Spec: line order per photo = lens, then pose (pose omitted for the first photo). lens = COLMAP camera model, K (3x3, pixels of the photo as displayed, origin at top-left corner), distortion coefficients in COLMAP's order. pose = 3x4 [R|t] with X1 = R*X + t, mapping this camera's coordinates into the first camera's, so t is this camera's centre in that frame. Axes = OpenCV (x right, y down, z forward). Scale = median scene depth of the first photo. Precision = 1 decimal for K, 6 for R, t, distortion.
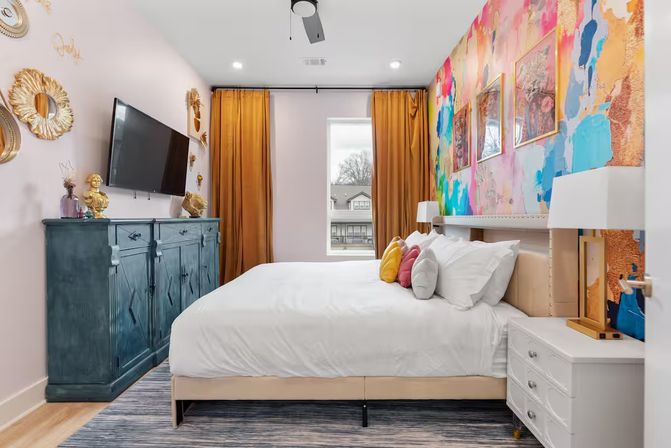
lens RADIAL K [[307.3, 0, 335.2], [0, 307.3, 215.6], [0, 0, 1]] dist [-0.001725, -0.000172]
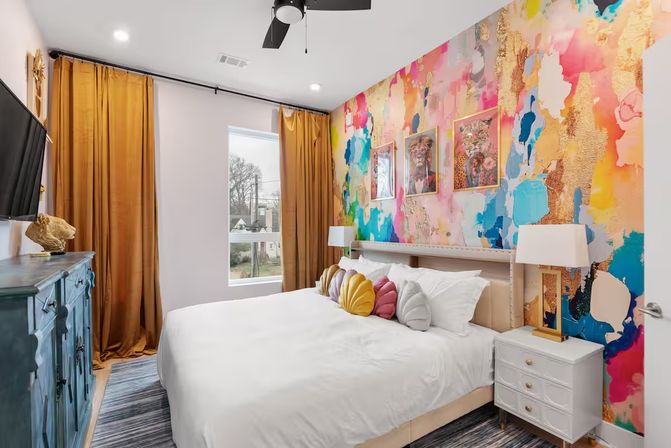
lens RADIAL K [[317.9, 0, 335.5], [0, 317.9, 224.0], [0, 0, 1]] dist [-0.002331, -0.000385]
pose [[0.842550, 0.000961, 0.538617, -0.554169], [-0.001172, 0.999999, 0.000050, -0.099511], [-0.538617, -0.000673, 0.842550, 0.207084]]
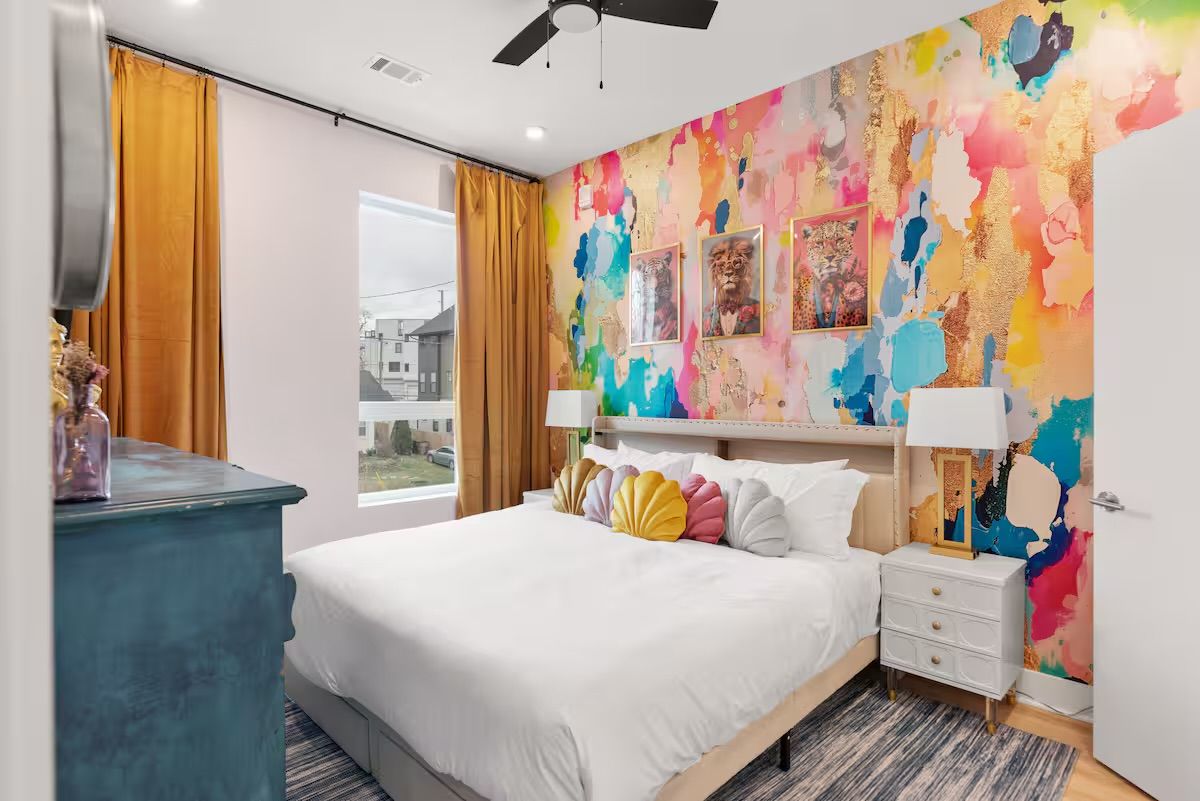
lens RADIAL K [[618.9, 0, 603.9], [0, 618.9, 388.6], [0, 0, 1]] dist [-0.000106, -0.000079]
pose [[0.689800, 0.008253, 0.723953, -0.925596], [-0.009075, 0.999955, -0.002752, -0.086259], [-0.723943, -0.004671, 0.689844, 0.322322]]
